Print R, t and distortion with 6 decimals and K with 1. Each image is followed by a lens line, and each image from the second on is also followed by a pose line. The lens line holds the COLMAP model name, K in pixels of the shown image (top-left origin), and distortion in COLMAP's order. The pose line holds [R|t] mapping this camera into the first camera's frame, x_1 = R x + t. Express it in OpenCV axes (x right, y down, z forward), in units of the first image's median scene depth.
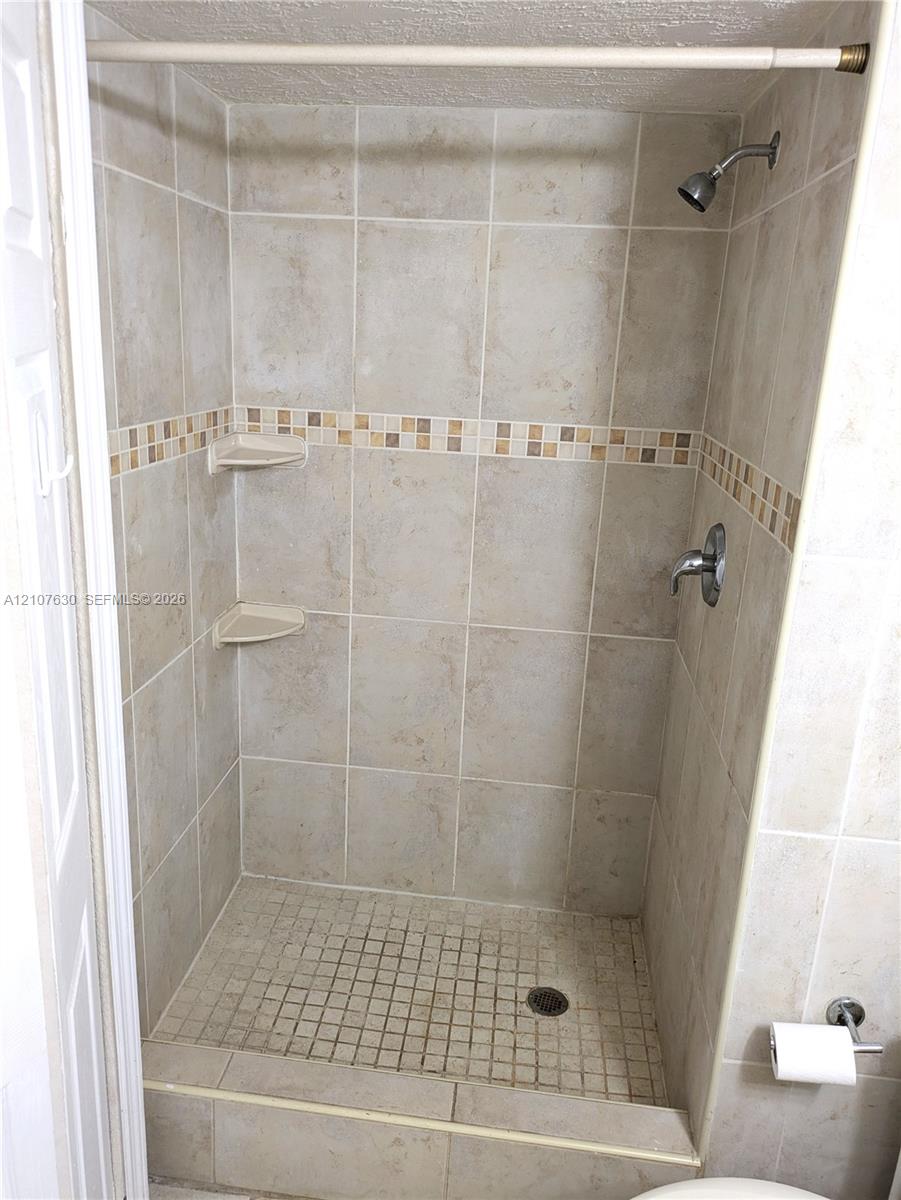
lens RADIAL K [[894.8, 0, 446.7], [0, 894.8, 597.4], [0, 0, 1]] dist [0.049849, -0.047455]
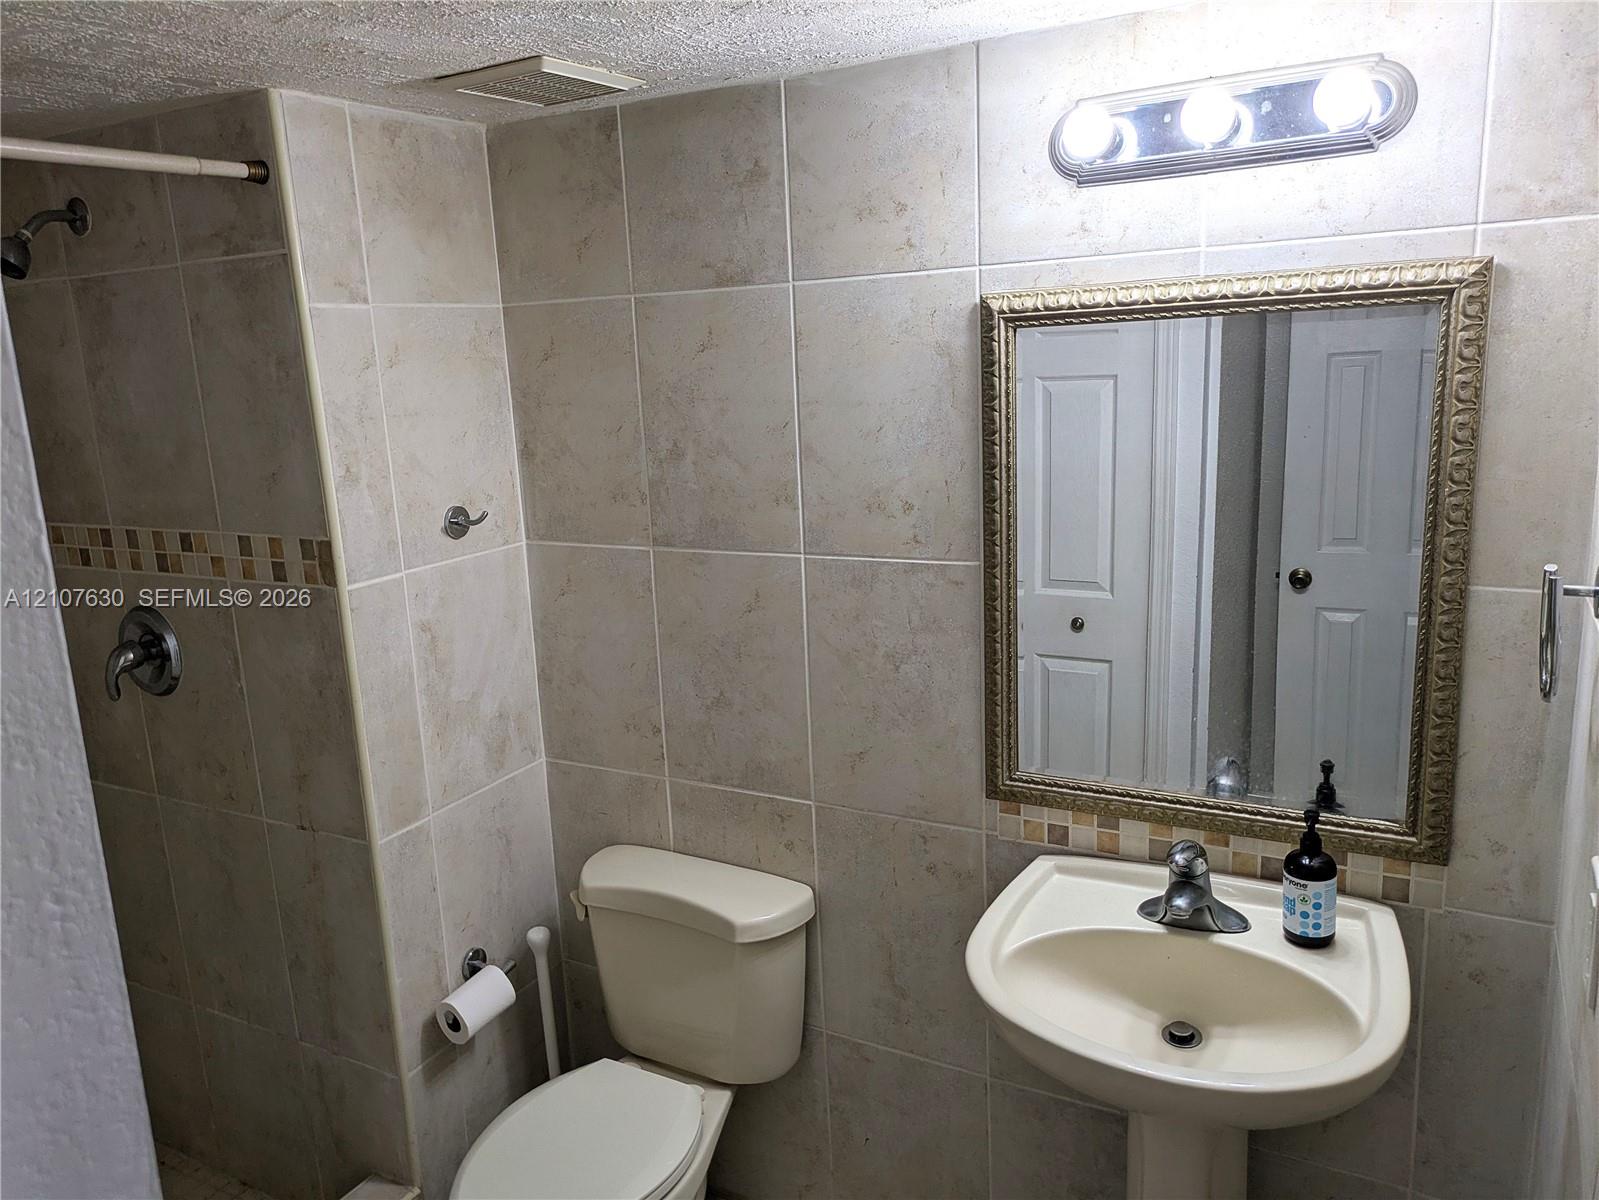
lens RADIAL K [[1192.4, 0, 797.8], [0, 1192.4, 600.6], [0, 0, 1]] dist [0.049849, -0.047455]
pose [[0.359896, -0.258150, 0.896567, -0.691227], [0.325034, 0.935450, 0.138872, -0.050614], [-0.874544, 0.241435, 0.420573, -0.114817]]
